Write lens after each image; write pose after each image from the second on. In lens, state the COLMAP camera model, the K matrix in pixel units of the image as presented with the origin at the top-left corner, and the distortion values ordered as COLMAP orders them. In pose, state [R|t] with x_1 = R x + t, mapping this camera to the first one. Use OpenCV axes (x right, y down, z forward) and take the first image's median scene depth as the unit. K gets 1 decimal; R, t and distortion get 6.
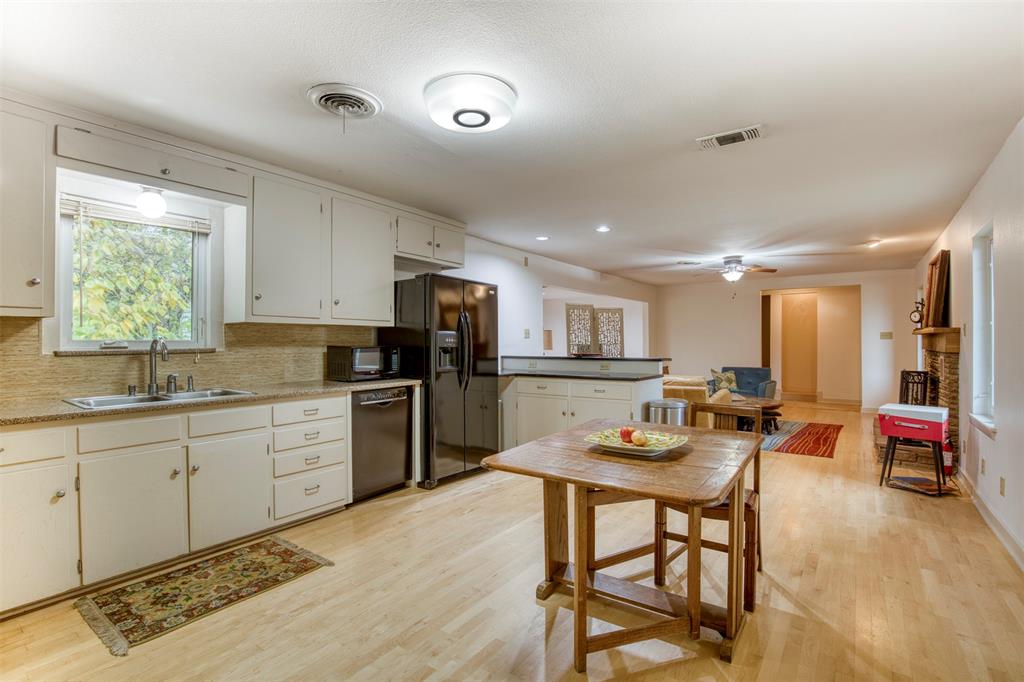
lens RADIAL K [[485.9, 0, 527.2], [0, 485.9, 345.3], [0, 0, 1]] dist [-0.022307, -0.000153]
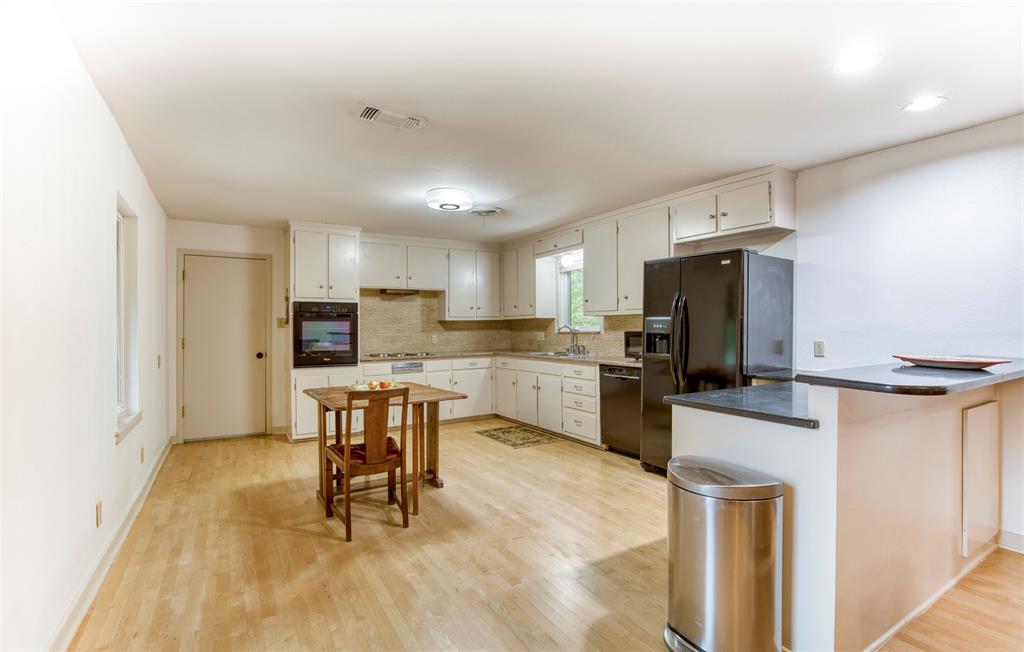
lens RADIAL K [[464.4, 0, 493.9], [0, 464.4, 328.8], [0, 0, 1]] dist [-0.030154, -0.000813]
pose [[-0.425439, 0.008504, -0.904947, 1.020326], [0.001362, 0.999961, 0.008756, -0.017996], [0.904986, 0.002493, -0.425434, 1.388548]]
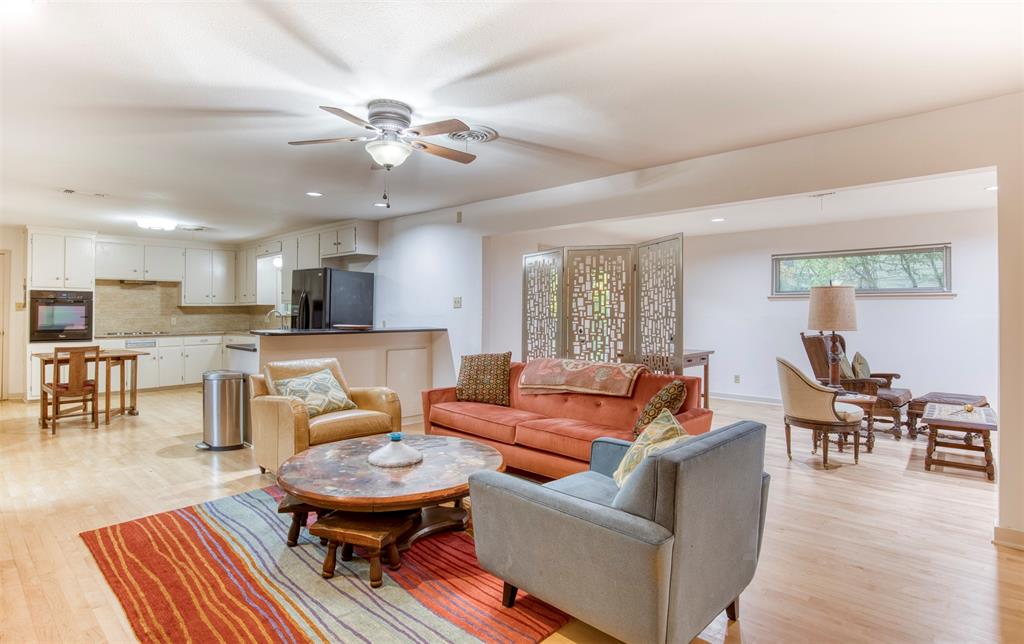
lens RADIAL K [[535.7, 0, 516.2], [0, 535.7, 310.9], [0, 0, 1]] dist [-0.023836, 0.002789]
pose [[-0.141095, 0.000180, -0.989996, 1.832436], [-0.006139, 0.999981, 0.001057, -0.023253], [0.989977, 0.006227, -0.141091, 2.494825]]
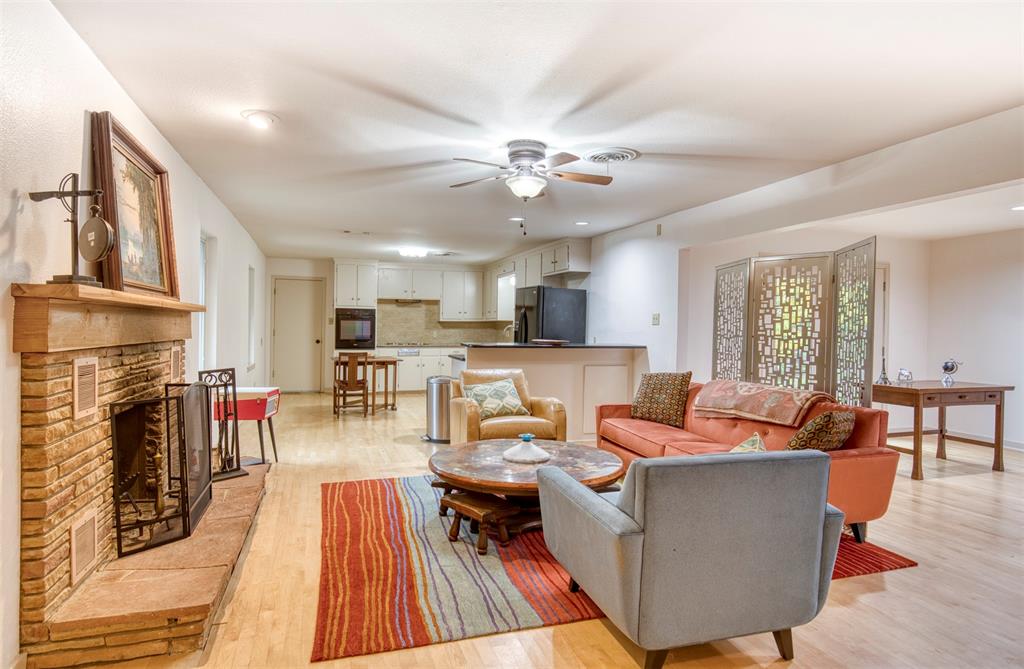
lens RADIAL K [[589.3, 0, 501.7], [0, 589.3, 338.7], [0, 0, 1]] dist [-0.016299, -0.001367]
pose [[-0.619180, 0.009920, -0.785187, 1.884629], [-0.015849, 0.999559, 0.025127, -0.025678], [0.785089, 0.028003, -0.618749, 2.858302]]
